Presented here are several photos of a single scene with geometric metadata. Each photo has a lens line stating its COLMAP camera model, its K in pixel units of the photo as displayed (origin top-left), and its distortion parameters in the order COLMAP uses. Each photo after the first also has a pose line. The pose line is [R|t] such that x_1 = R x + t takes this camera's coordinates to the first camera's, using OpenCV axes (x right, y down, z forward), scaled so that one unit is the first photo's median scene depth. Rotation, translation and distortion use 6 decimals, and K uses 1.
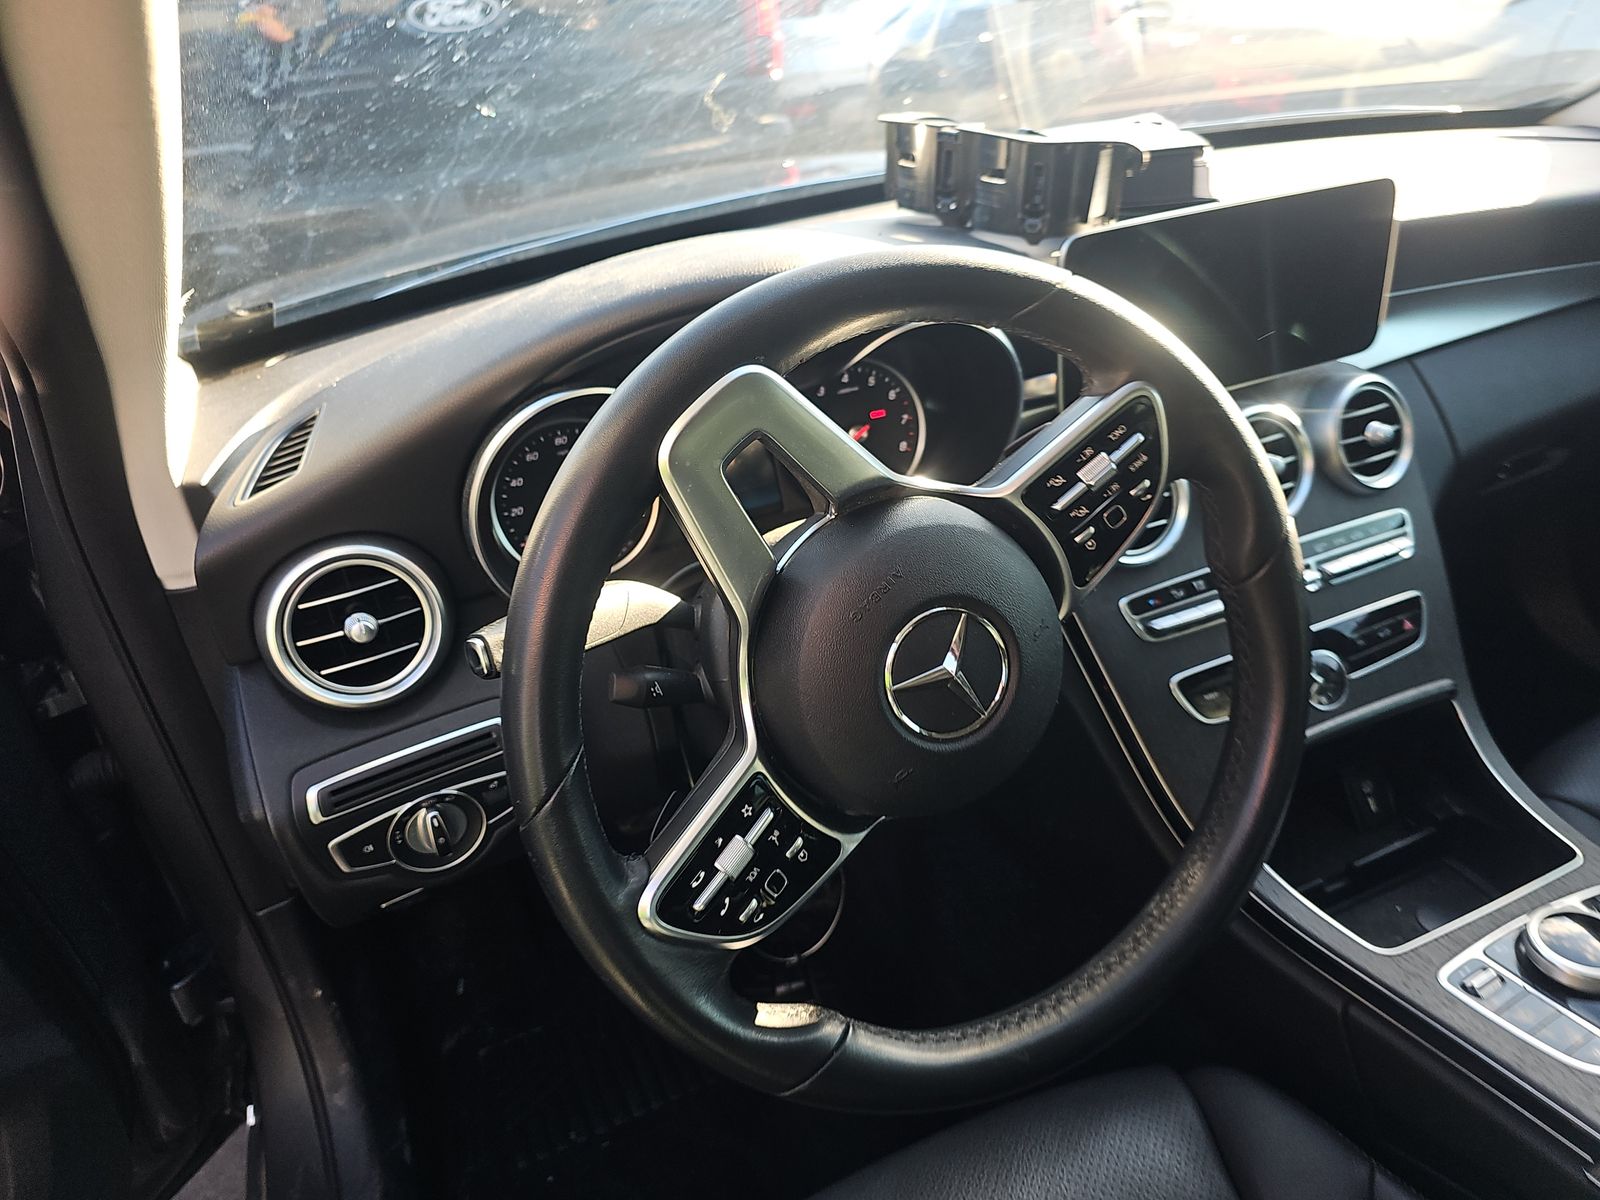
lens RADIAL K [[1056.4, 0, 800.0], [0, 1056.4, 600.0], [0, 0, 1]] dist [0.004405, -0.031860]
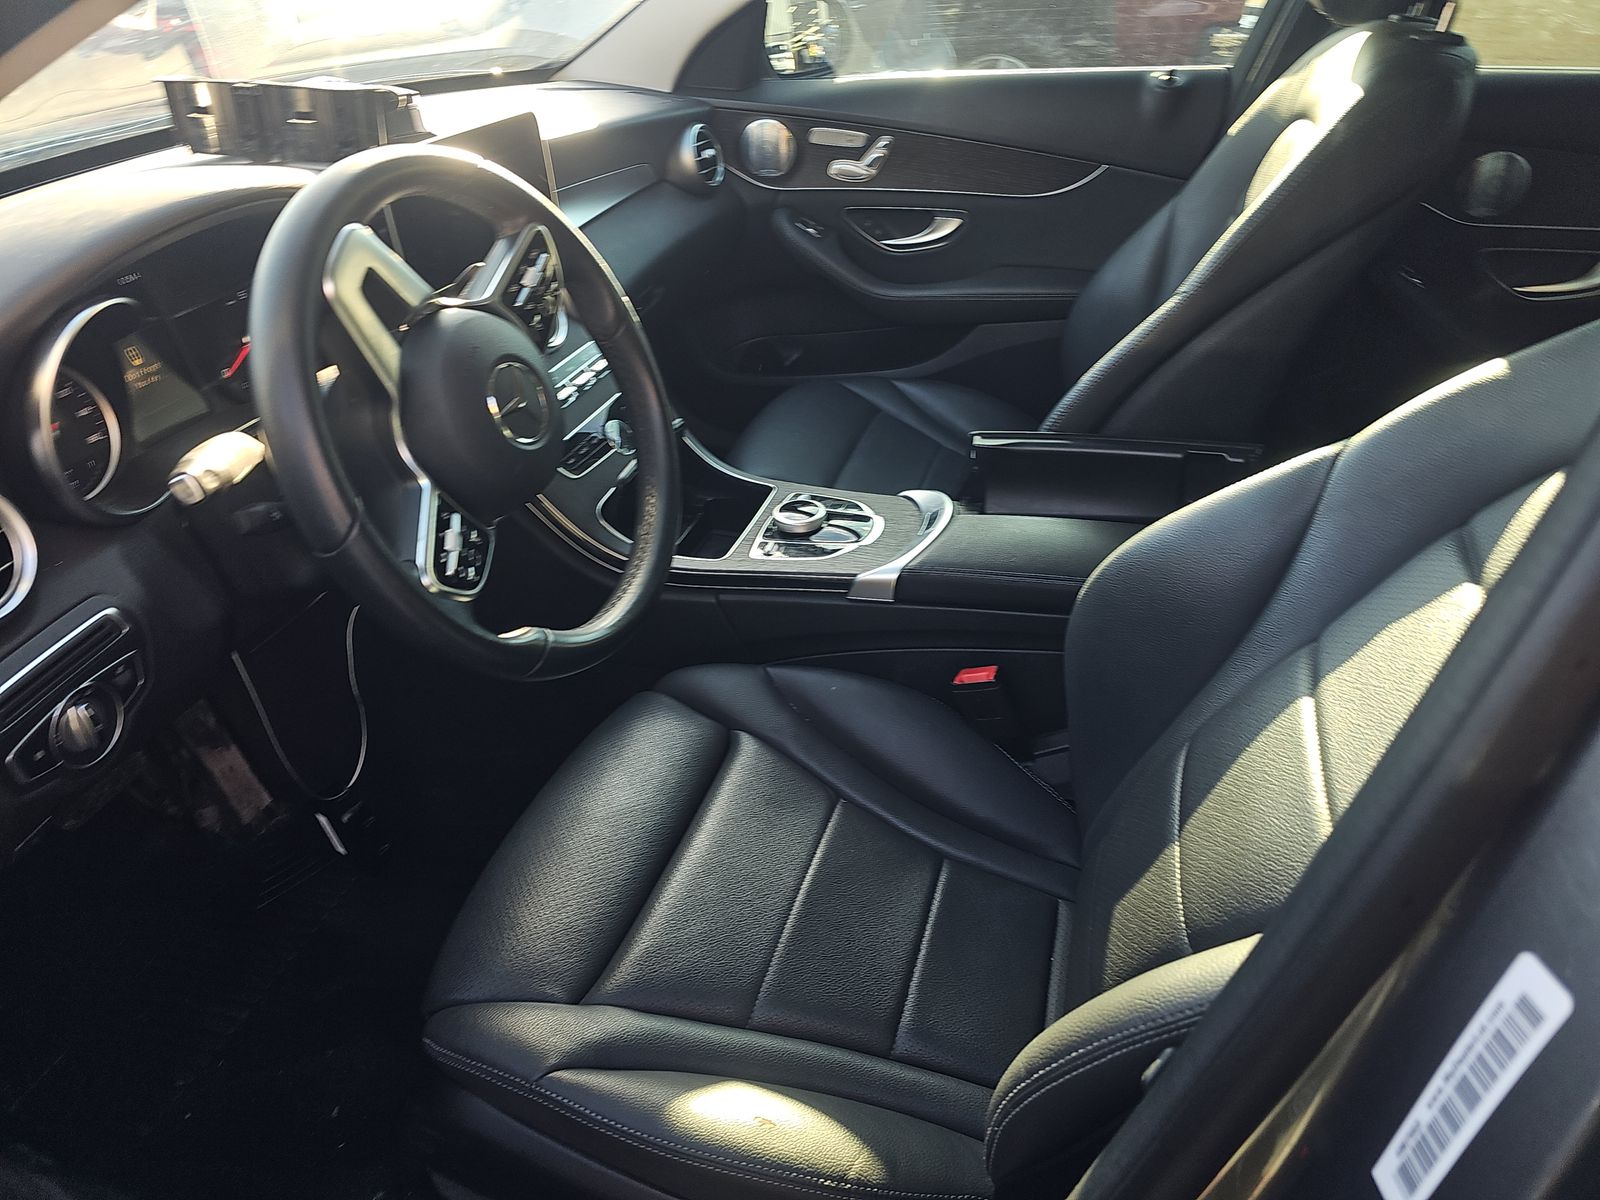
lens RADIAL K [[1056.4, 0, 800.0], [0, 1056.4, 600.0], [0, 0, 1]] dist [0.004405, -0.031860]
pose [[0.637725, -0.342057, 0.690148, -0.502135], [0.331625, 0.930623, 0.154809, 0.150772], [-0.695221, 0.130145, 0.706916, -0.260744]]
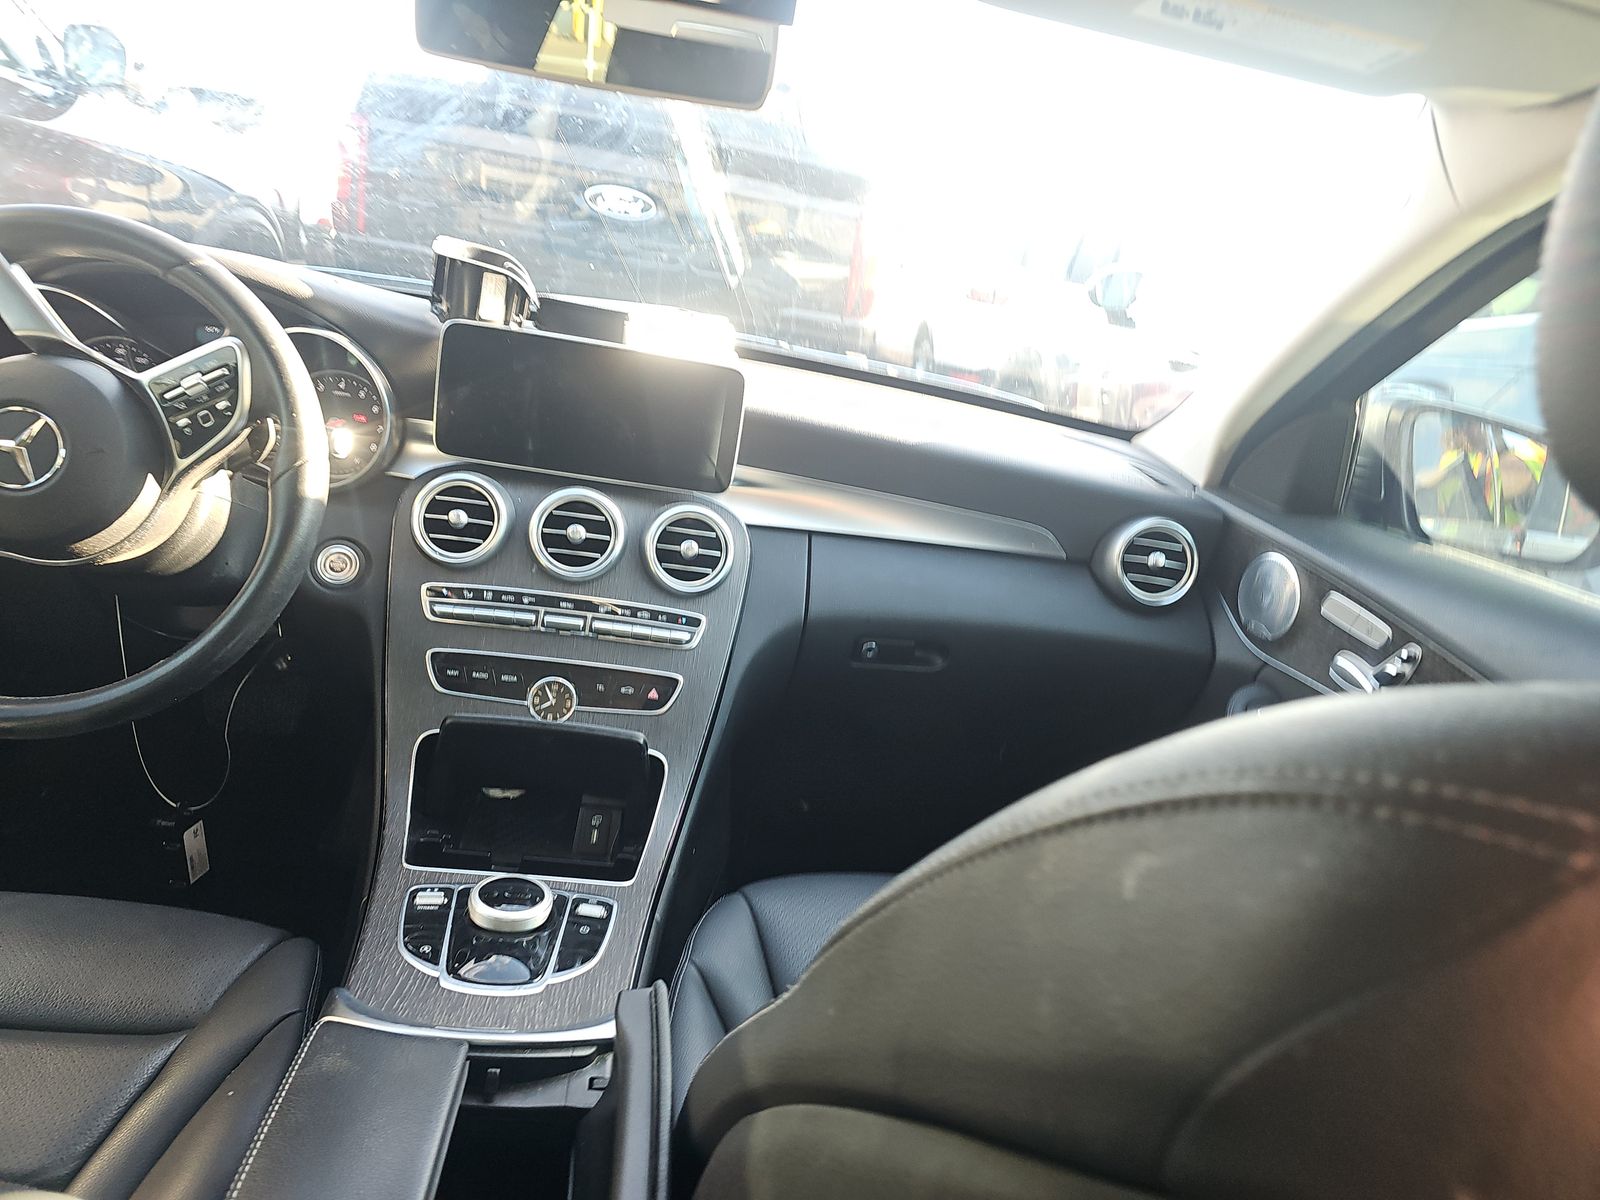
lens RADIAL K [[1056.4, 0, 800.0], [0, 1056.4, 600.0], [0, 0, 1]] dist [0.004405, -0.031860]
pose [[0.927183, 0.332704, -0.172161, 1.046777], [-0.361458, 0.915259, -0.177900, 0.090832], [0.098384, 0.227175, 0.968872, -0.263617]]
